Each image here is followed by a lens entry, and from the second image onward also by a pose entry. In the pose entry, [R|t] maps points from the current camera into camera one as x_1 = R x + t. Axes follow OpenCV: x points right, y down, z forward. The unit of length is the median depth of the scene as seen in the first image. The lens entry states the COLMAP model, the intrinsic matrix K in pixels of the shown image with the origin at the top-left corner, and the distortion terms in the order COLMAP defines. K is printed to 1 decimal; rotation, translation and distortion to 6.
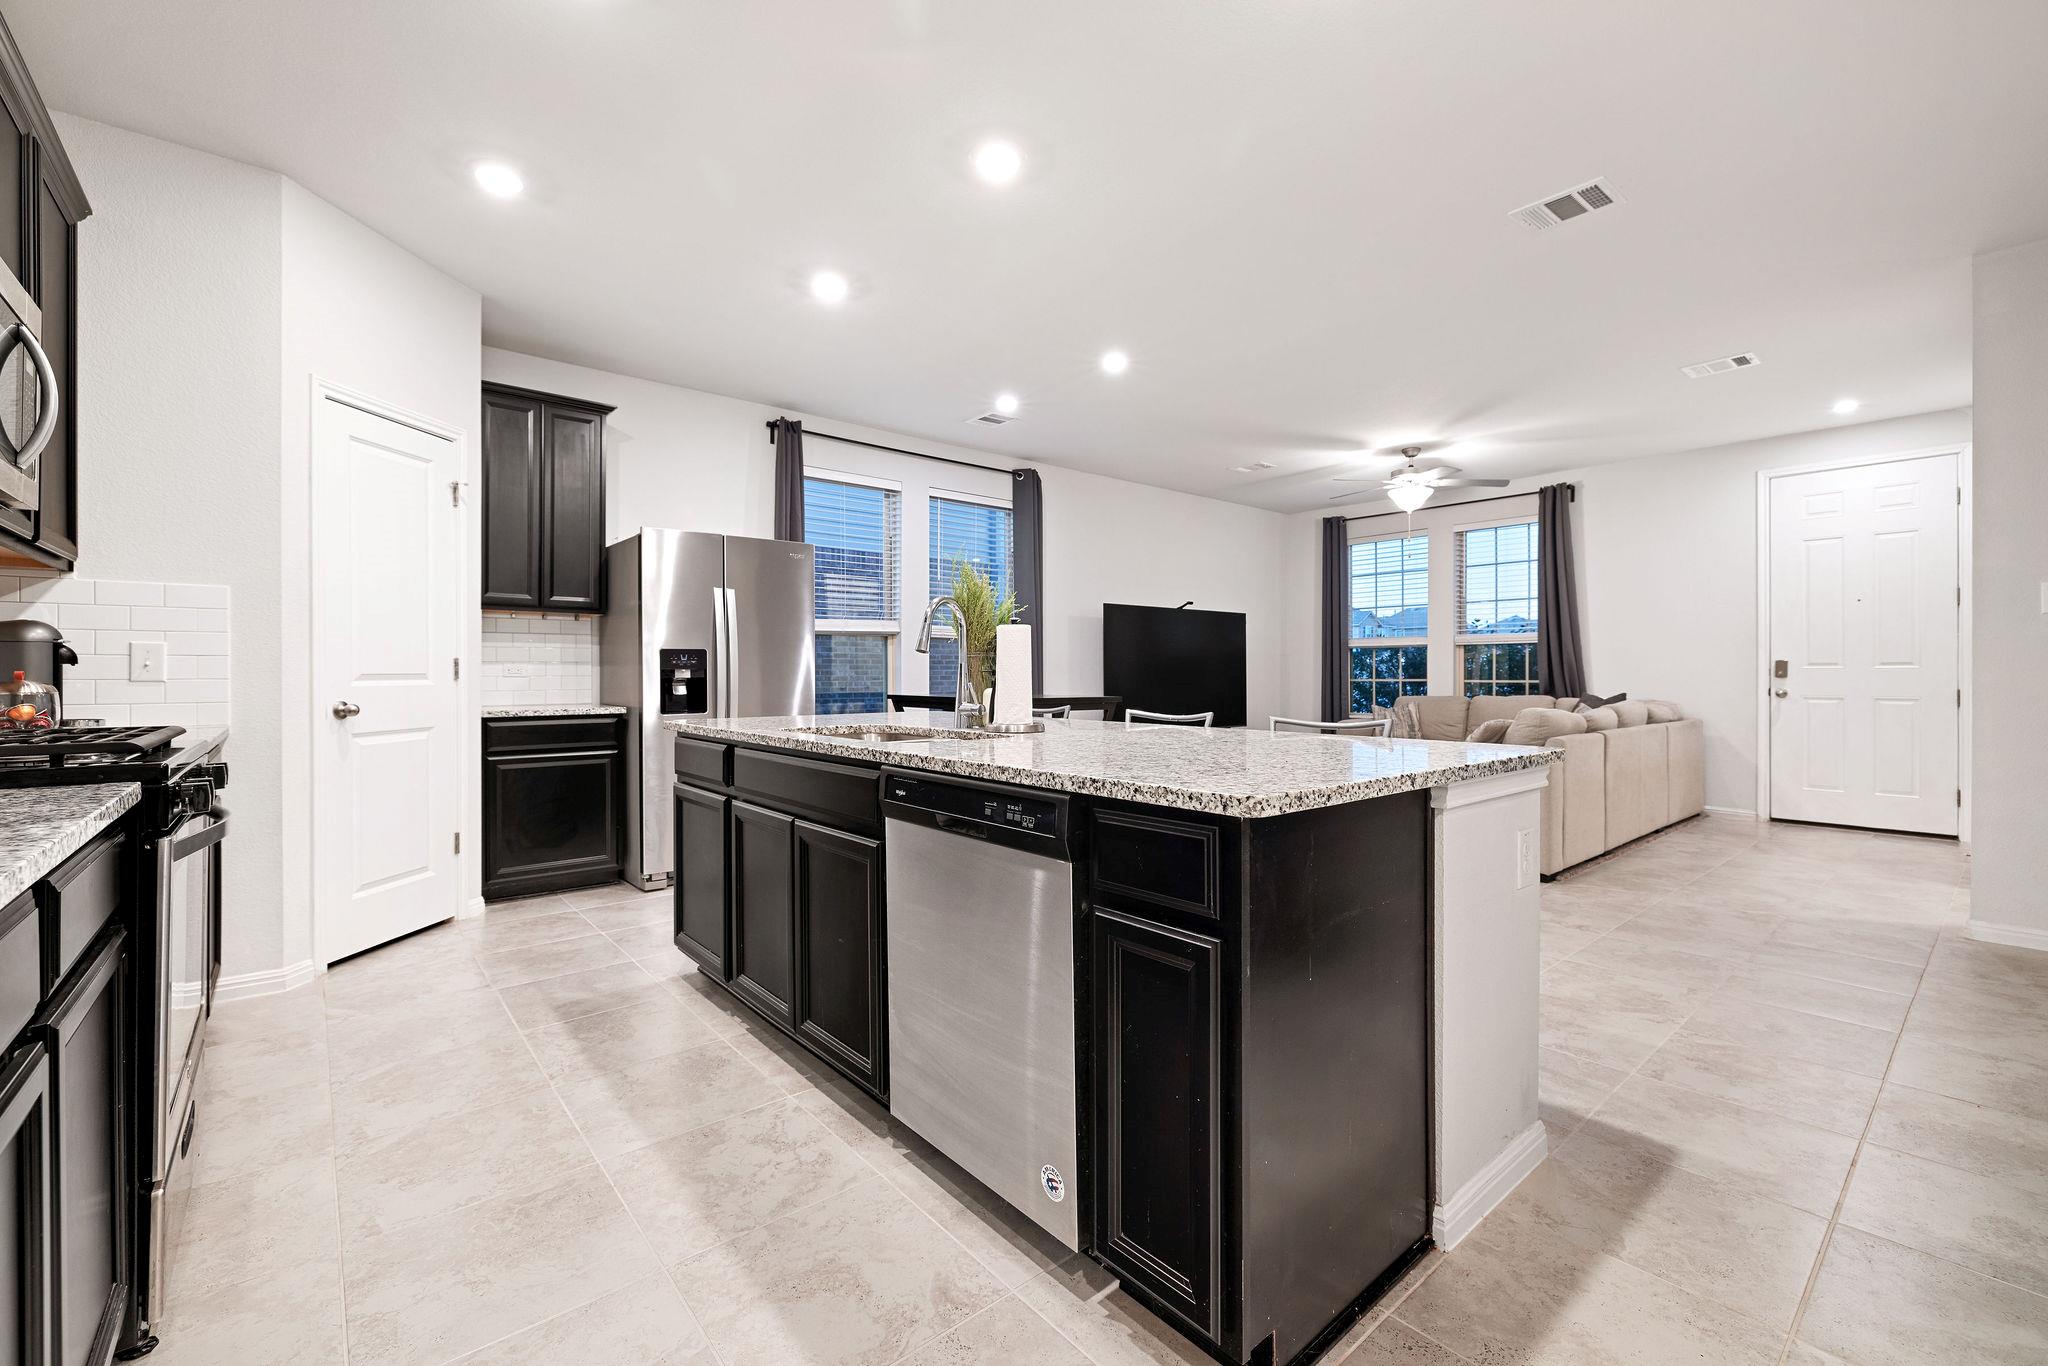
lens RADIAL K [[870.0, 0, 1014.5], [0, 870.0, 674.7], [0, 0, 1]] dist [-0.003619, 0.000591]
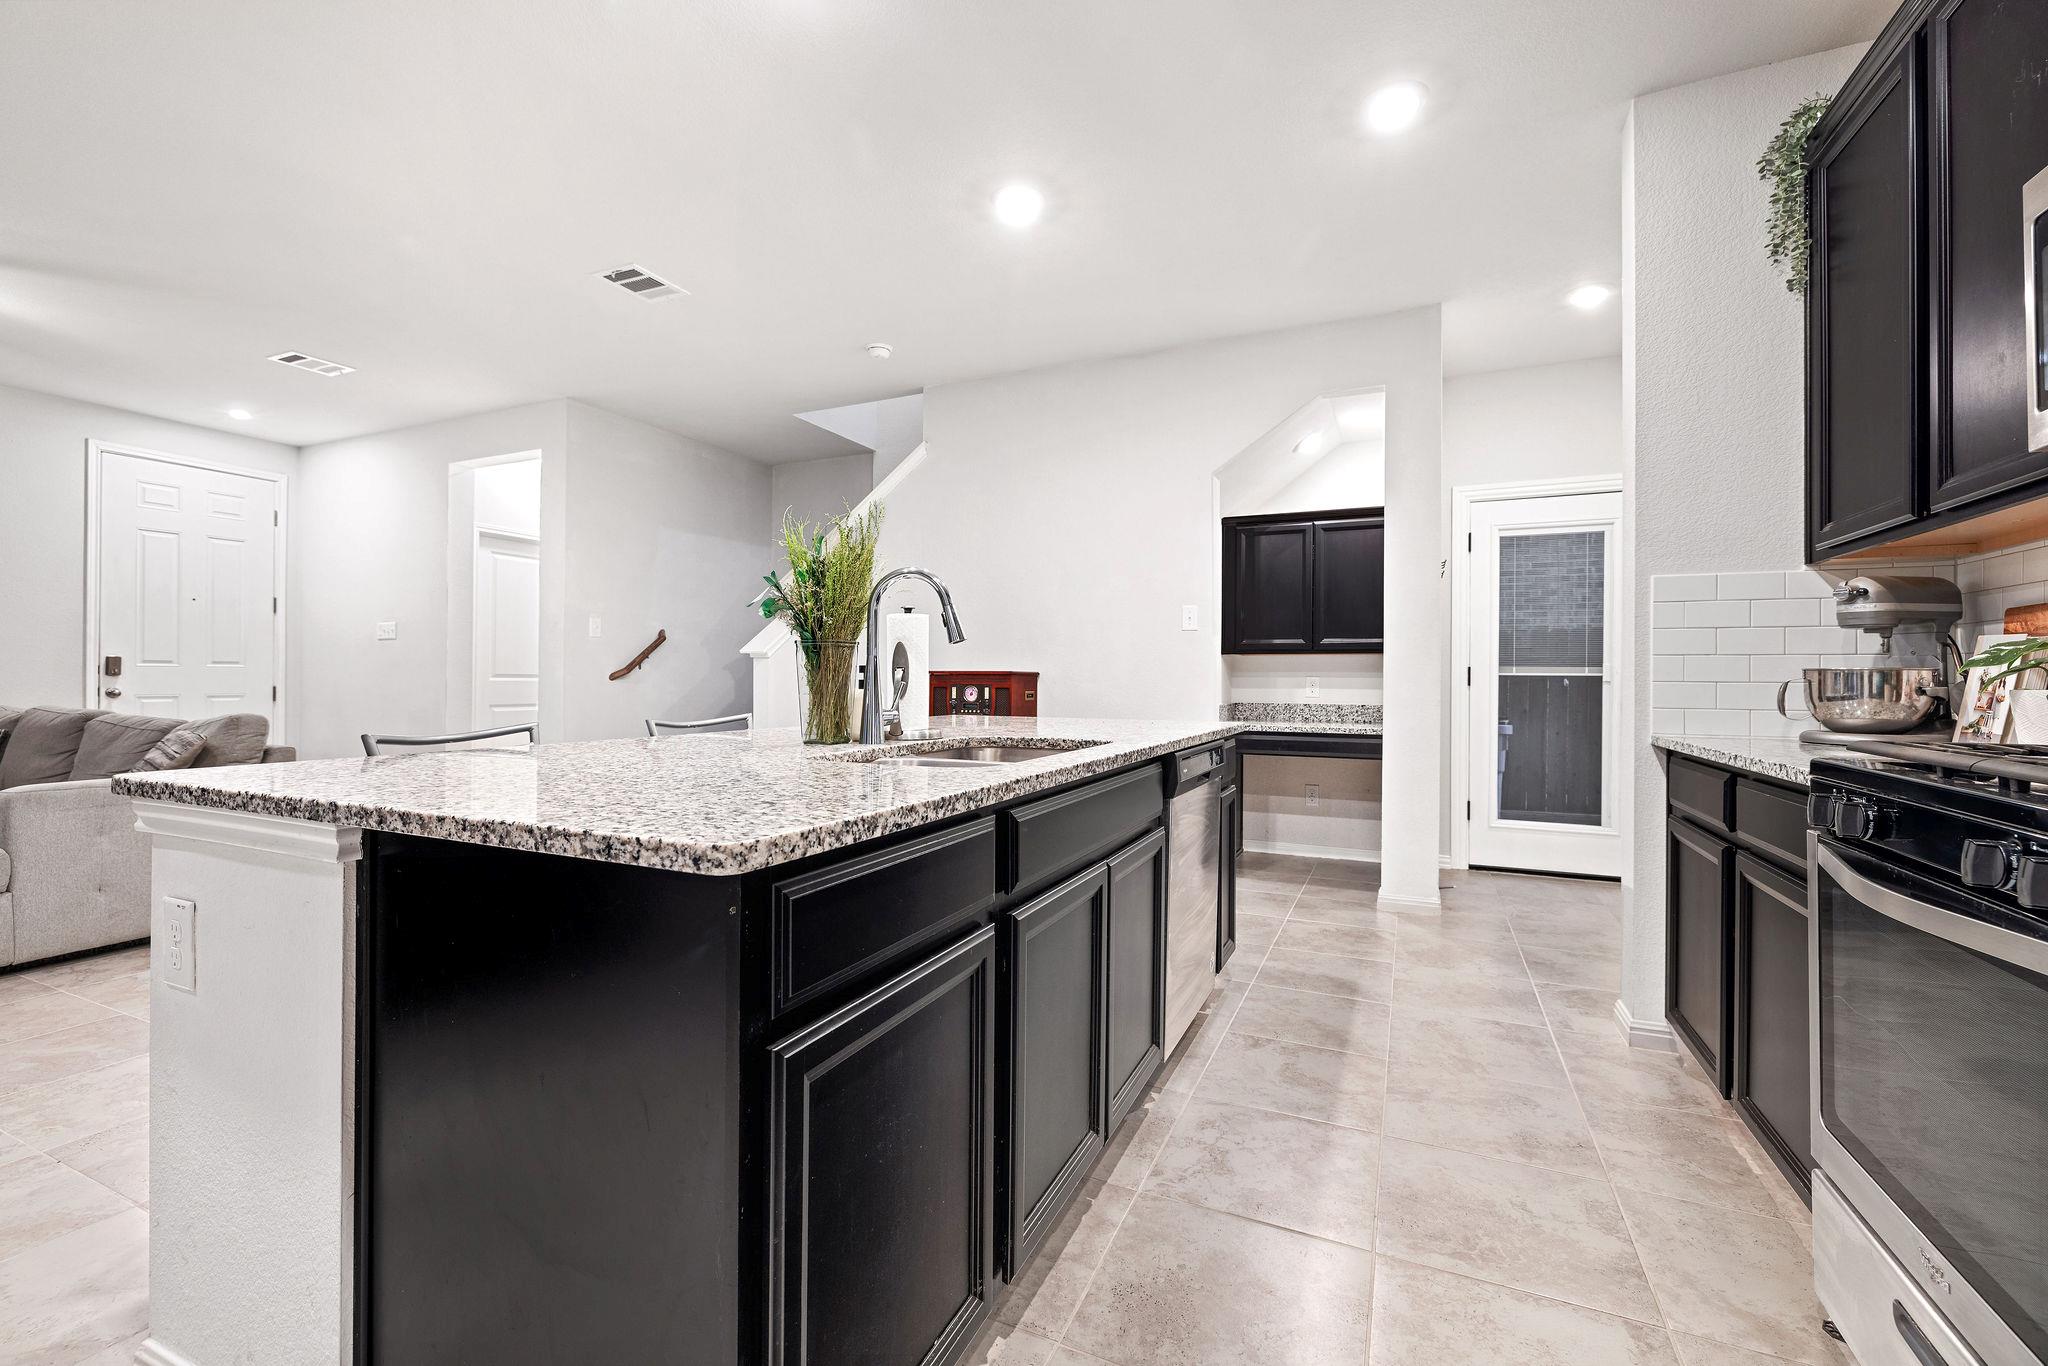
lens RADIAL K [[870.0, 0, 1040.2], [0, 870.0, 674.5], [0, 0, 1]] dist [-0.003619, 0.000591]
pose [[-0.460869, 0.002795, 0.887464, -0.344151], [-0.004121, 0.999978, -0.005289, 0.002885], [-0.887459, -0.006095, -0.460847, 0.536021]]
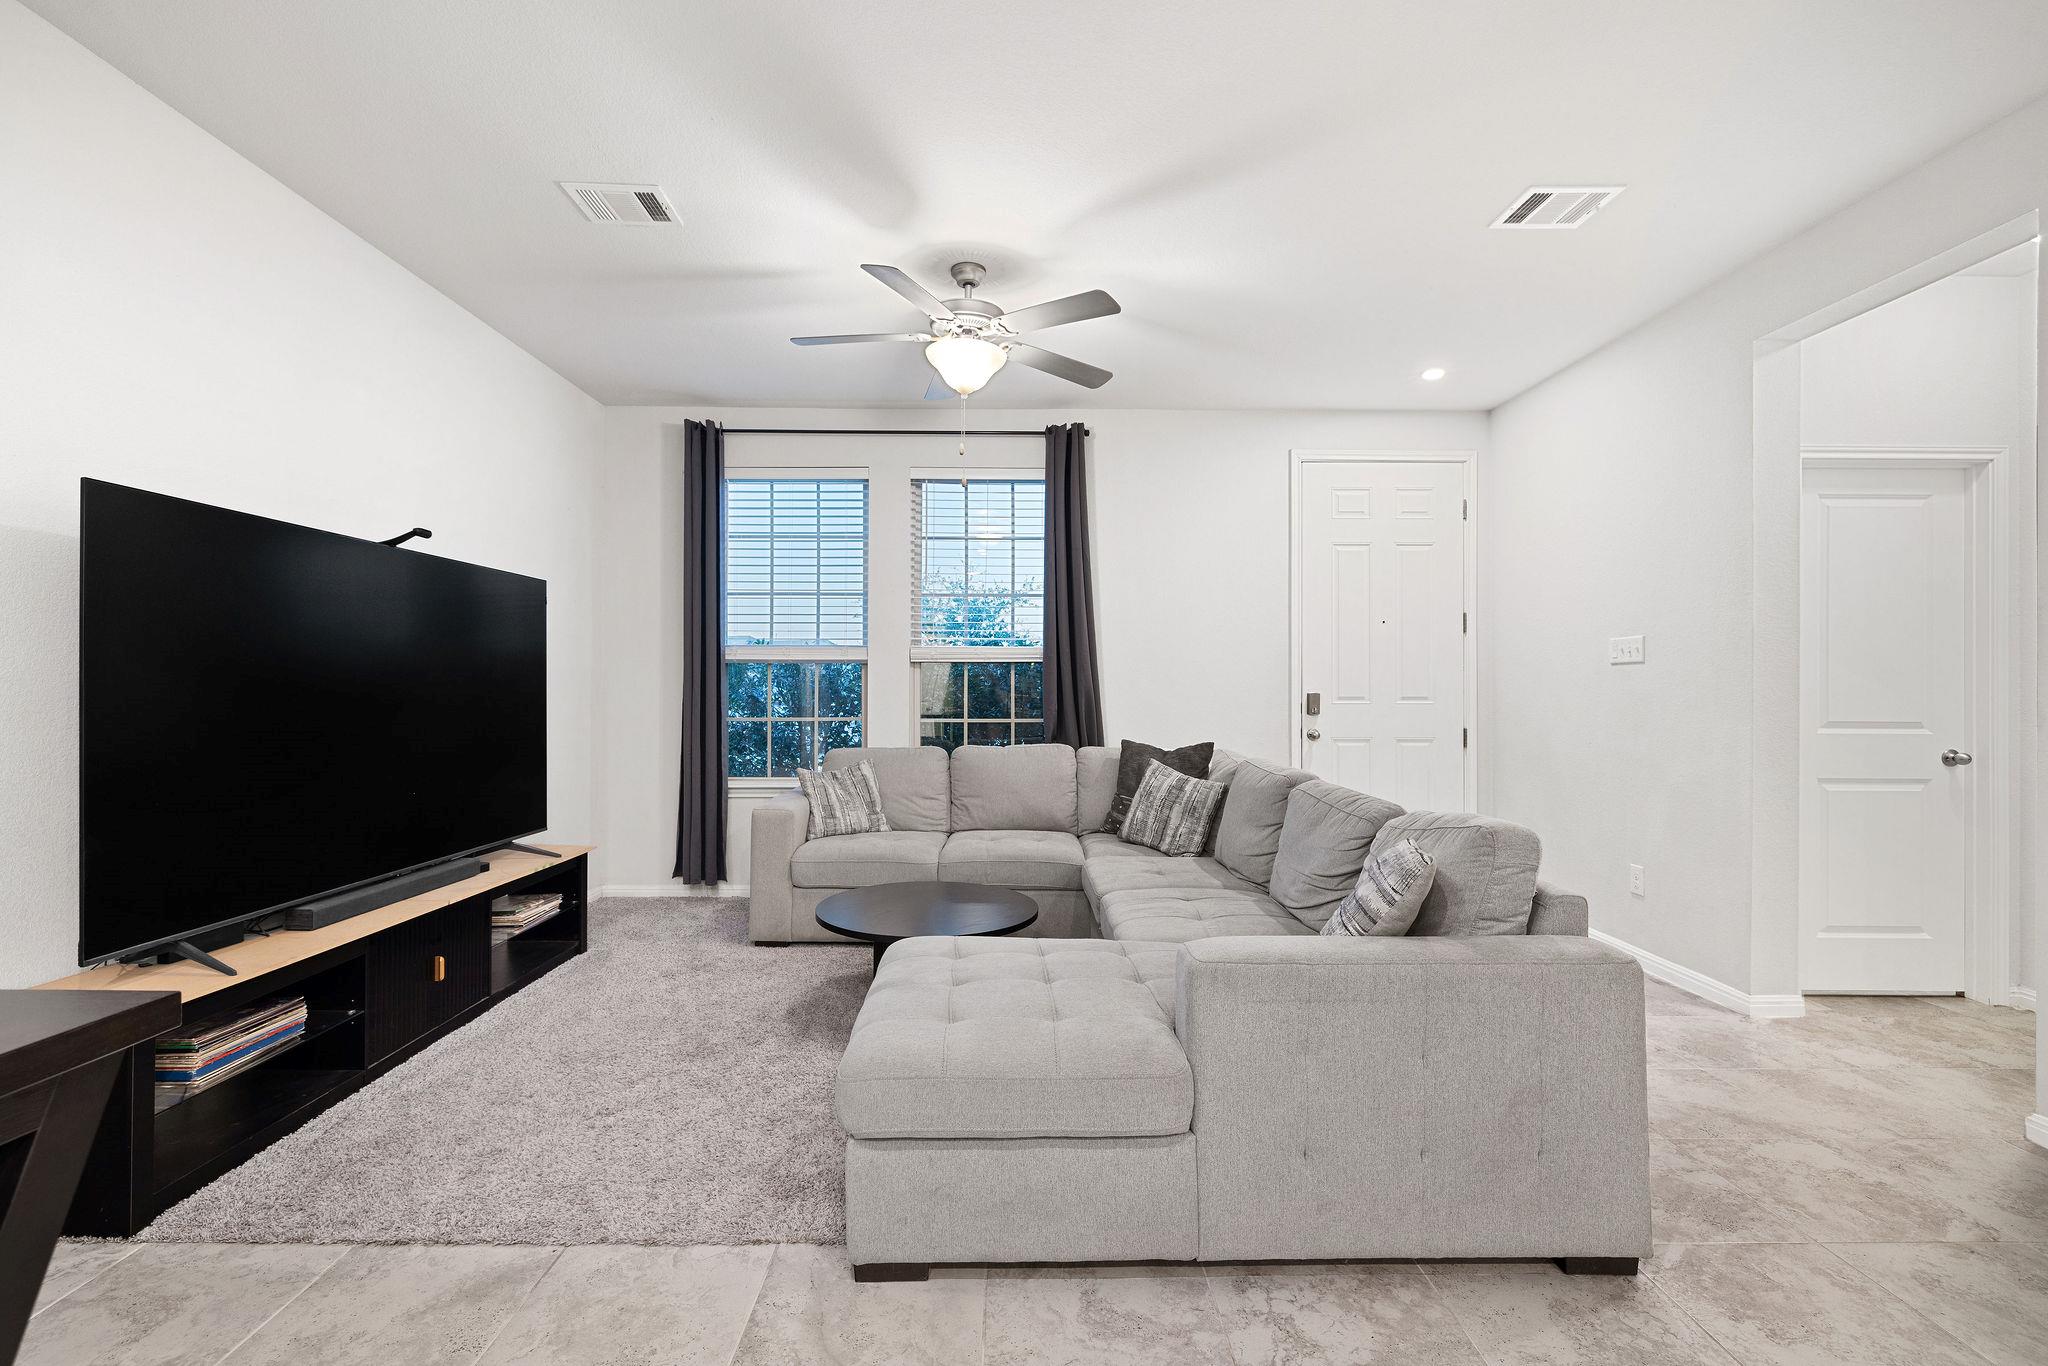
lens RADIAL K [[870.0, 0, 1004.1], [0, 870.0, 687.9], [0, 0, 1]] dist [-0.003619, 0.000591]
pose [[0.626572, 0.001273, 0.779362, 0.081916], [-0.000833, 0.999999, -0.000965, -0.019361], [-0.779363, -0.000045, 0.626573, 0.690396]]
